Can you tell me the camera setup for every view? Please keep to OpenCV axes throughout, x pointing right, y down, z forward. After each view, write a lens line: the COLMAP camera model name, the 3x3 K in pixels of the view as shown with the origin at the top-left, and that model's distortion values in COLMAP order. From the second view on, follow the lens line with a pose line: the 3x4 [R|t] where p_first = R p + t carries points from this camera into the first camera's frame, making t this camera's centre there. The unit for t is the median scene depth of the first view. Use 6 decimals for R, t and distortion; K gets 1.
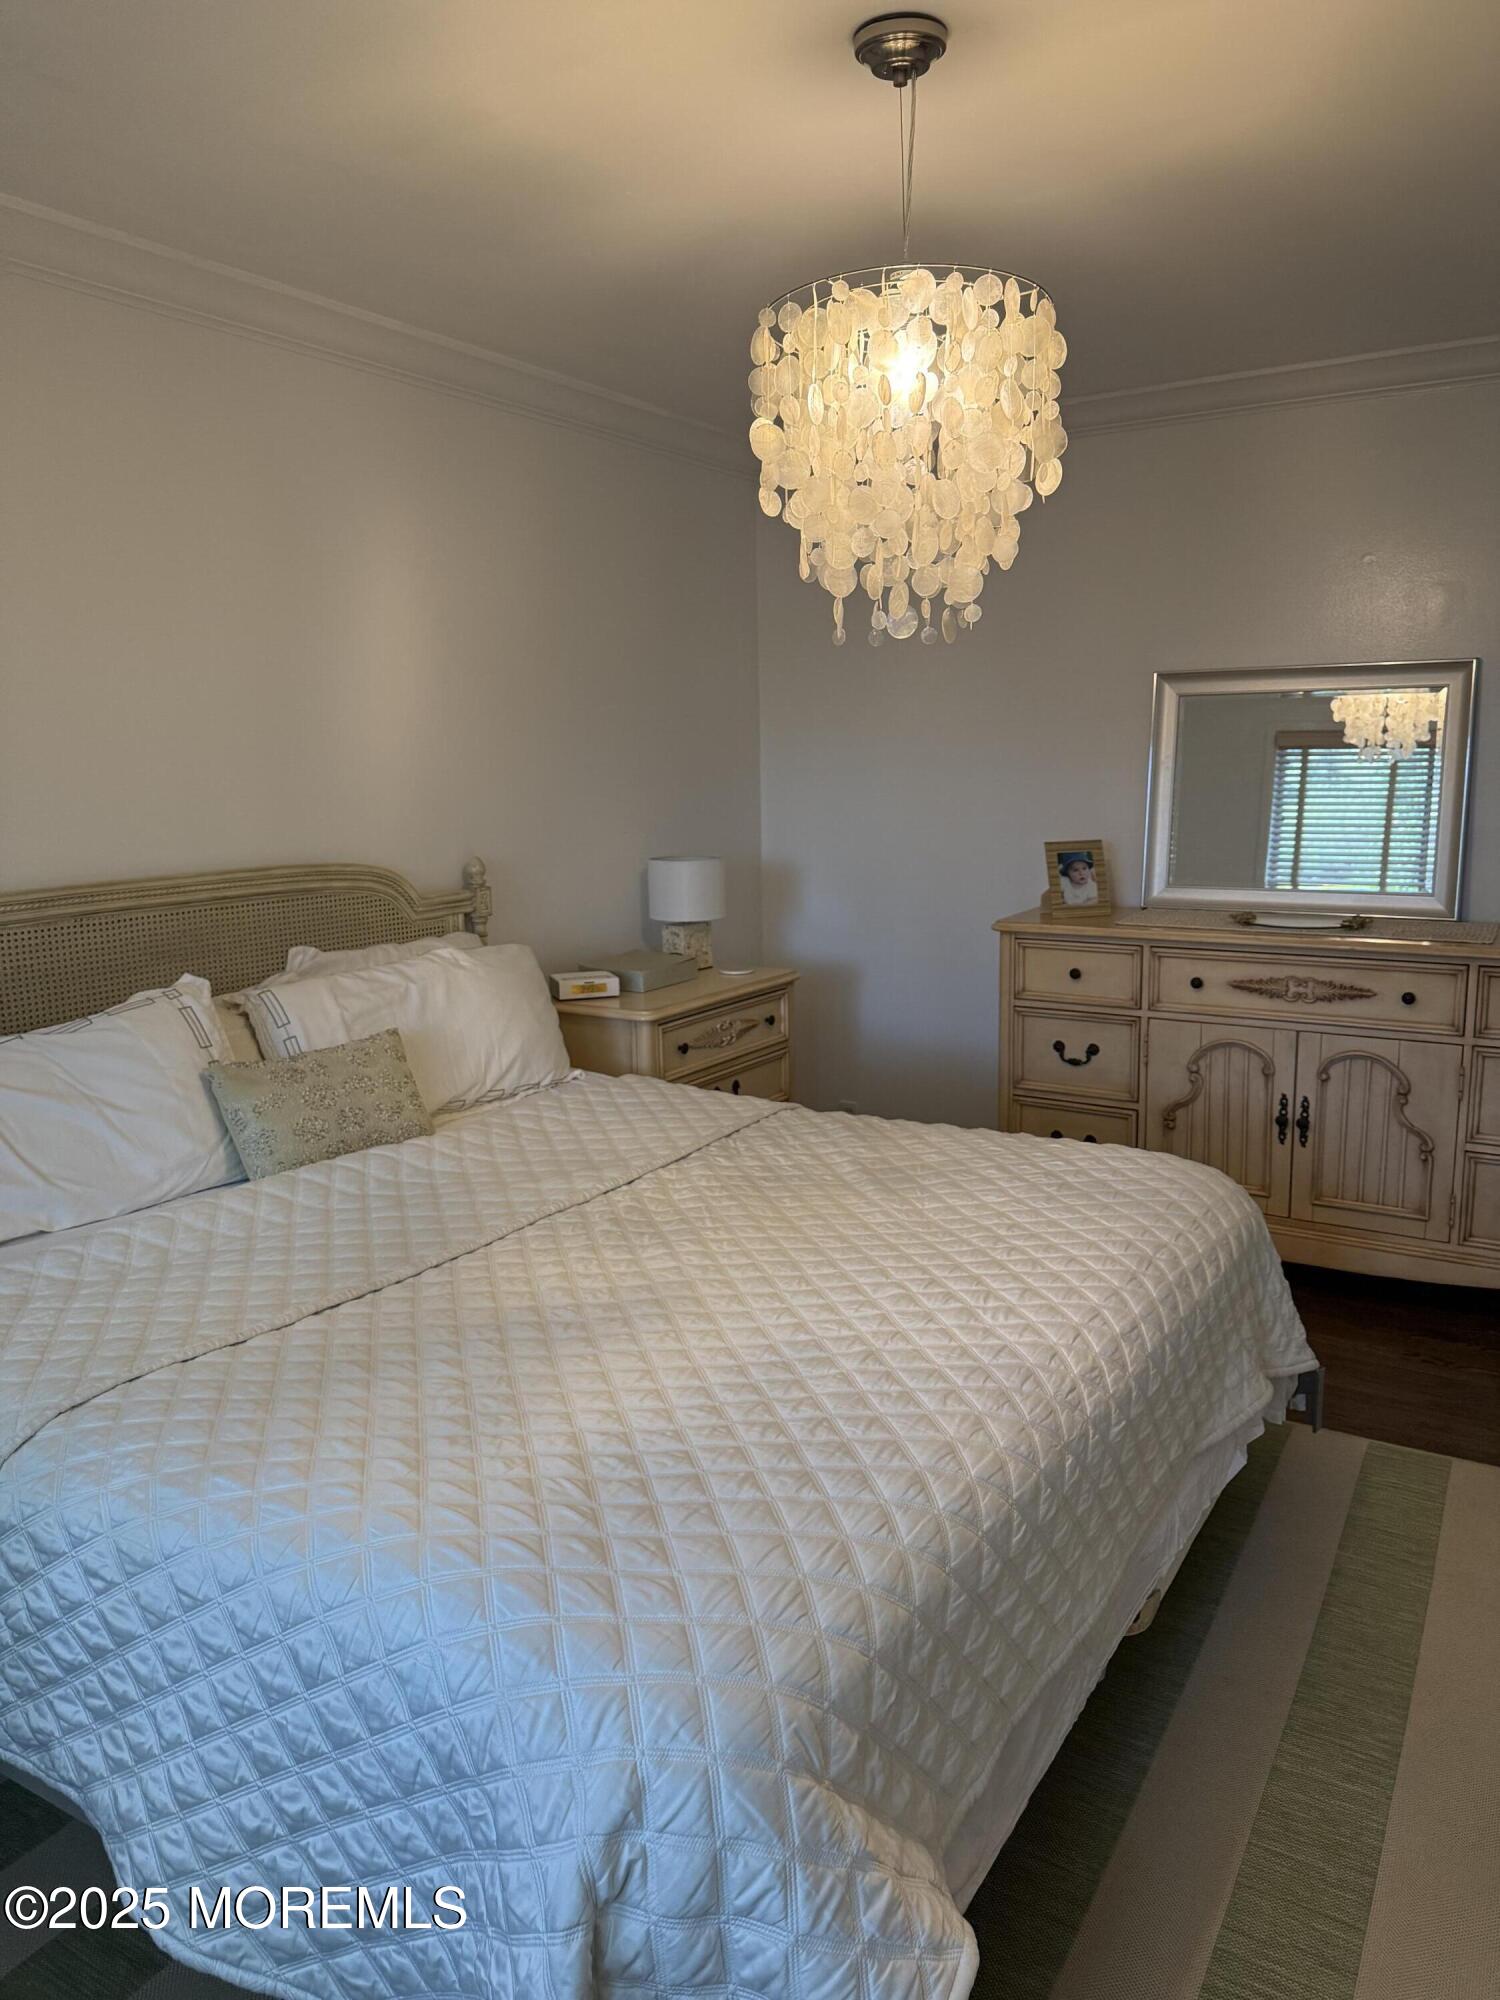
lens RADIAL K [[1404.0, 0, 750.0], [0, 1404.0, 1000.0], [0, 0, 1]] dist [-0.001693, -0.001294]
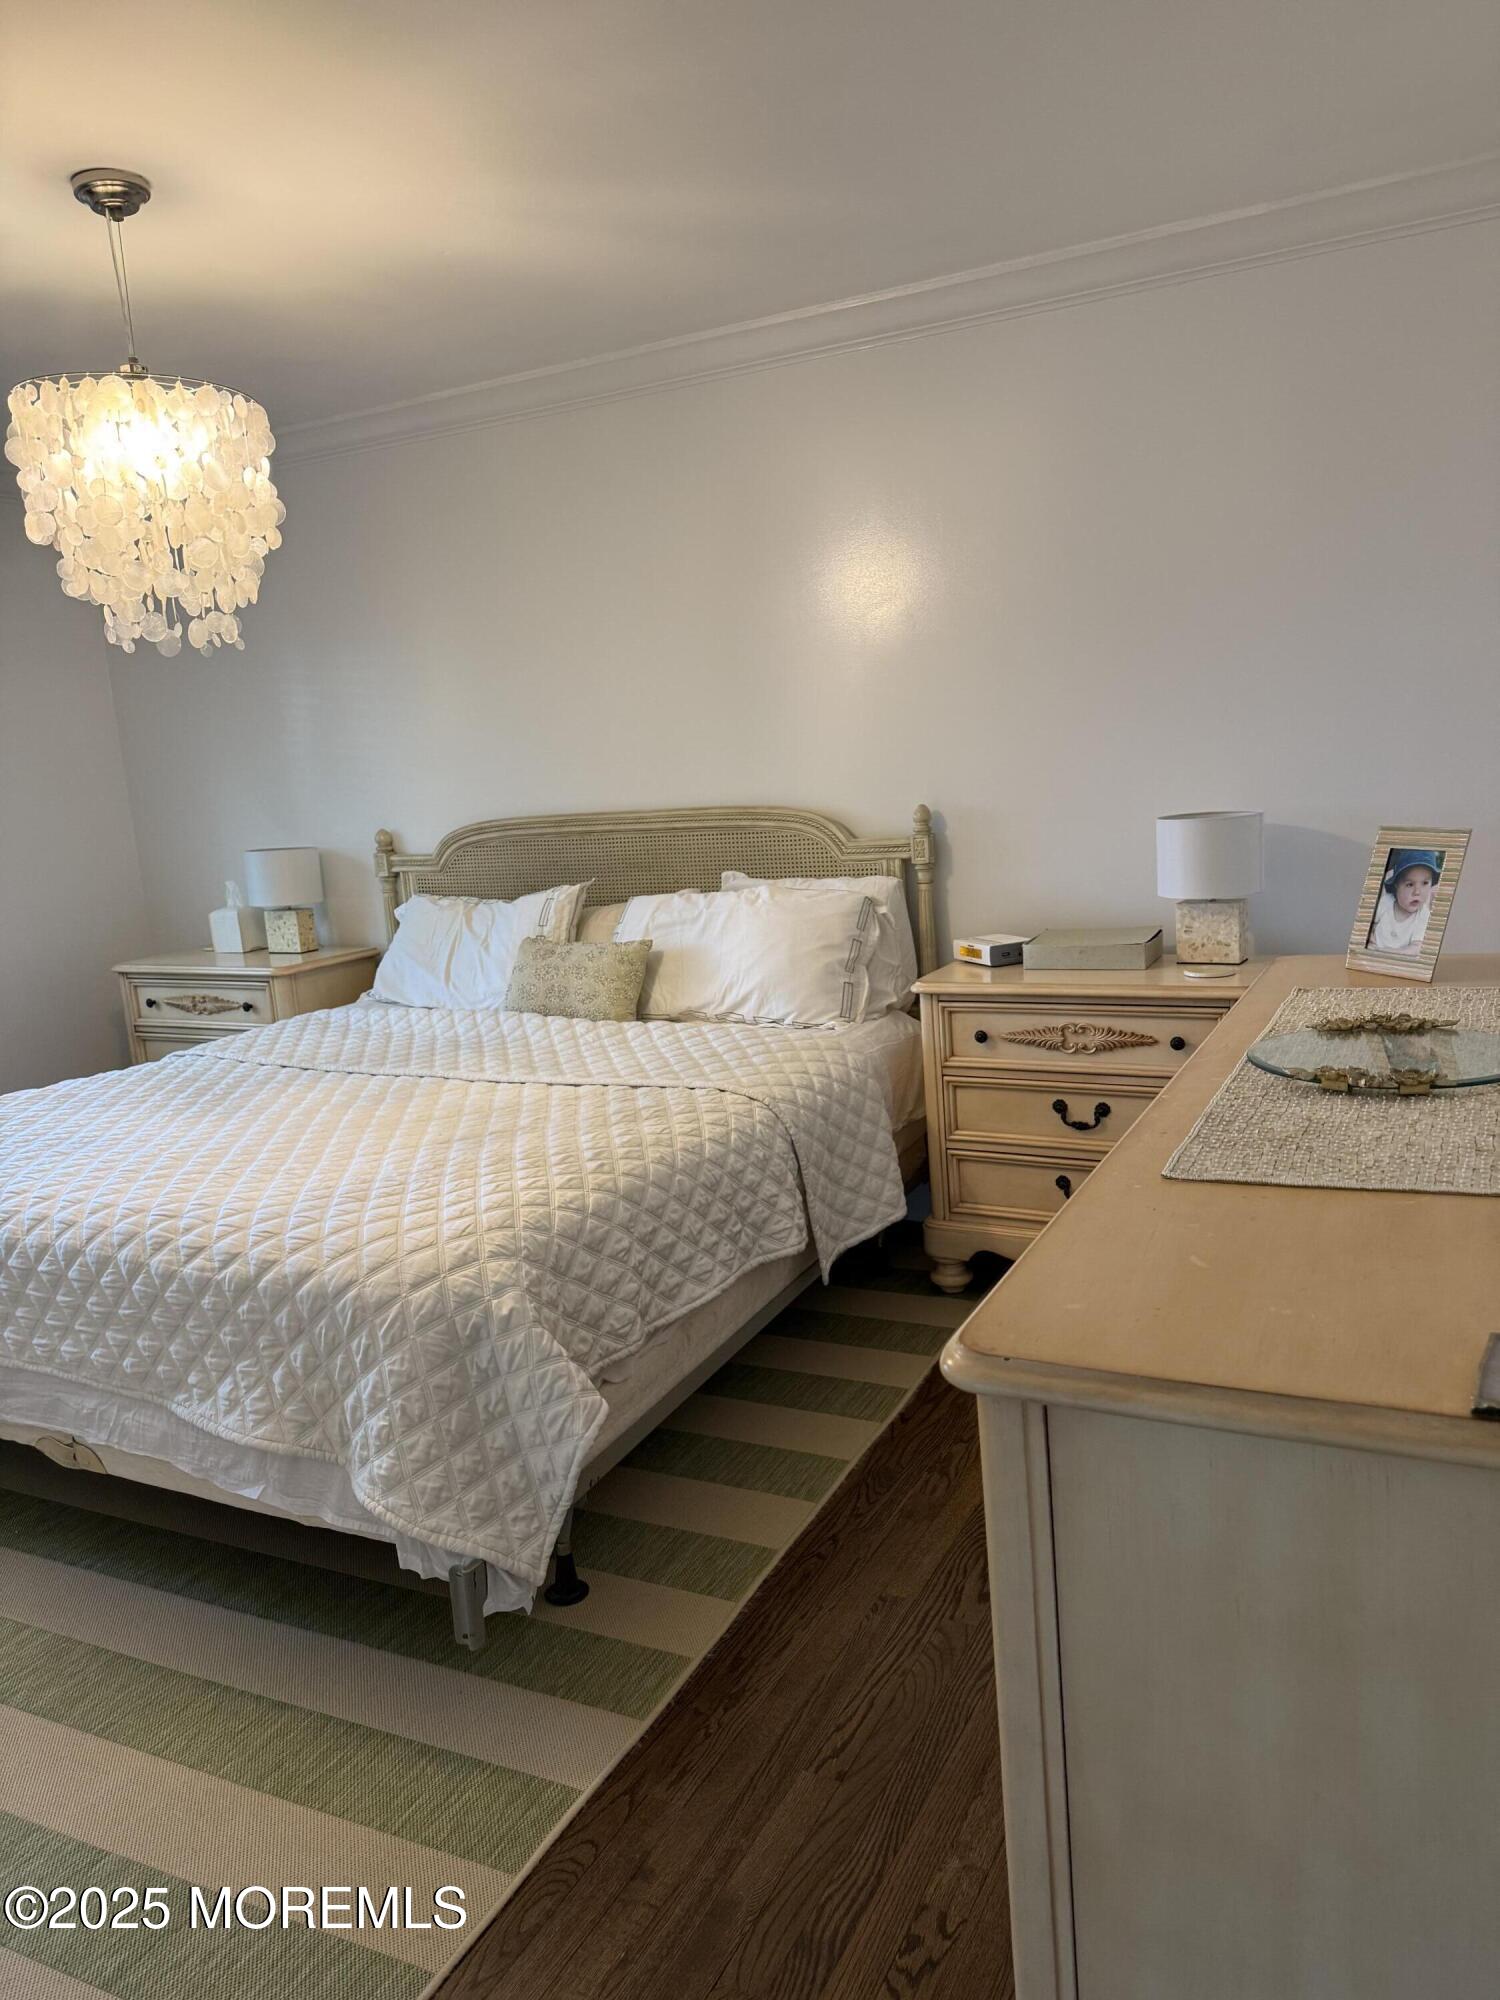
lens RADIAL K [[1404.0, 0, 750.0], [0, 1404.0, 1000.0], [0, 0, 1]] dist [-0.001693, -0.001294]
pose [[0.071310, 0.184013, -0.980334, 0.898472], [-0.105757, 0.978691, 0.176012, -0.142550], [0.991832, 0.091126, 0.089251, 0.875187]]
